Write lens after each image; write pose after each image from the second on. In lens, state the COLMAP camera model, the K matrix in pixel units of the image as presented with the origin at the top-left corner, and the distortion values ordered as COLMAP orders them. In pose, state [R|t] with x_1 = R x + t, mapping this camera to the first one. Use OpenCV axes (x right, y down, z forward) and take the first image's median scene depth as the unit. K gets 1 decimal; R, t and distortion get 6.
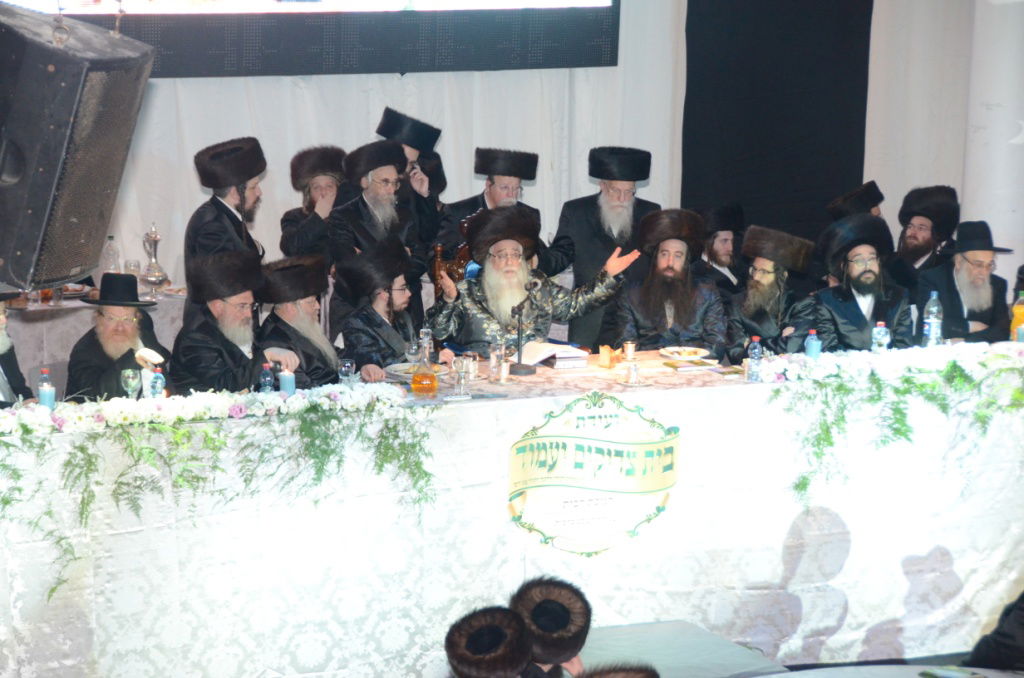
lens RADIAL K [[3701.8, 0, 512.0], [0, 3701.8, 339.0], [0, 0, 1]] dist [0.921064, -0.378172]
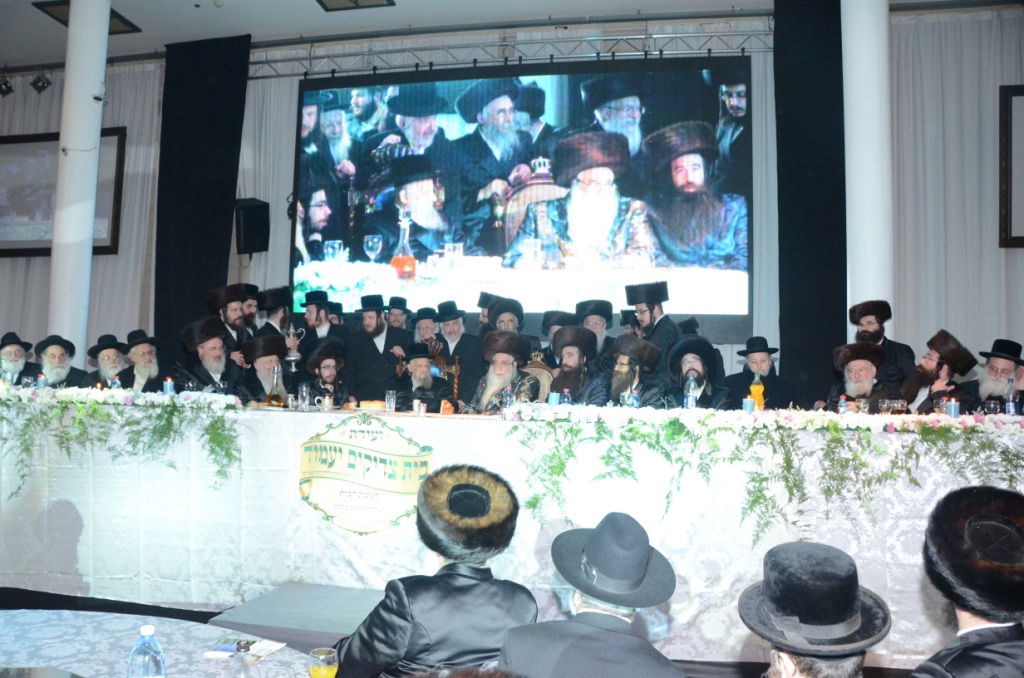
lens RADIAL K [[799.9, 0, 512.5], [0, 799.9, 361.5], [0, 0, 1]] dist [-0.171775, 0.109524]
pose [[0.809970, -0.025604, -0.585912, 0.239328], [-0.112213, 0.973823, -0.197680, 0.047739], [0.575636, 0.225862, 0.785894, 0.794691]]
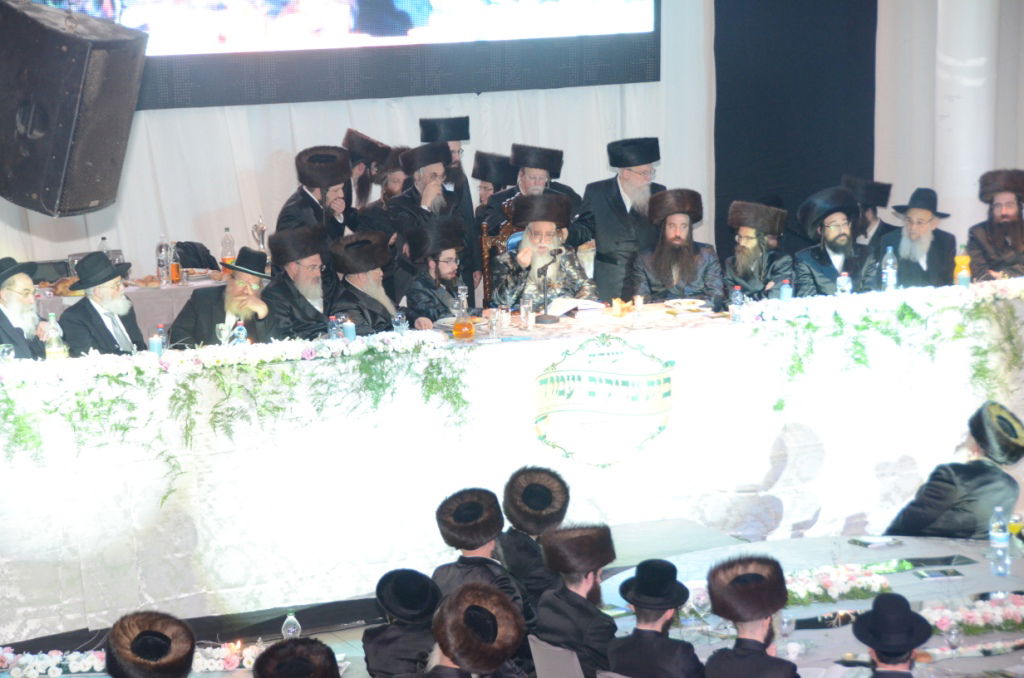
lens RADIAL K [[3324.6, 0, 511.9], [0, 3324.6, 350.2], [0, 0, 1]] dist [0.747860, -0.351156]
pose [[0.997713, -0.031133, -0.060000, 0.058220], [0.030724, 0.999498, -0.007725, 0.027386], [0.060211, 0.005864, 0.998168, -0.104648]]
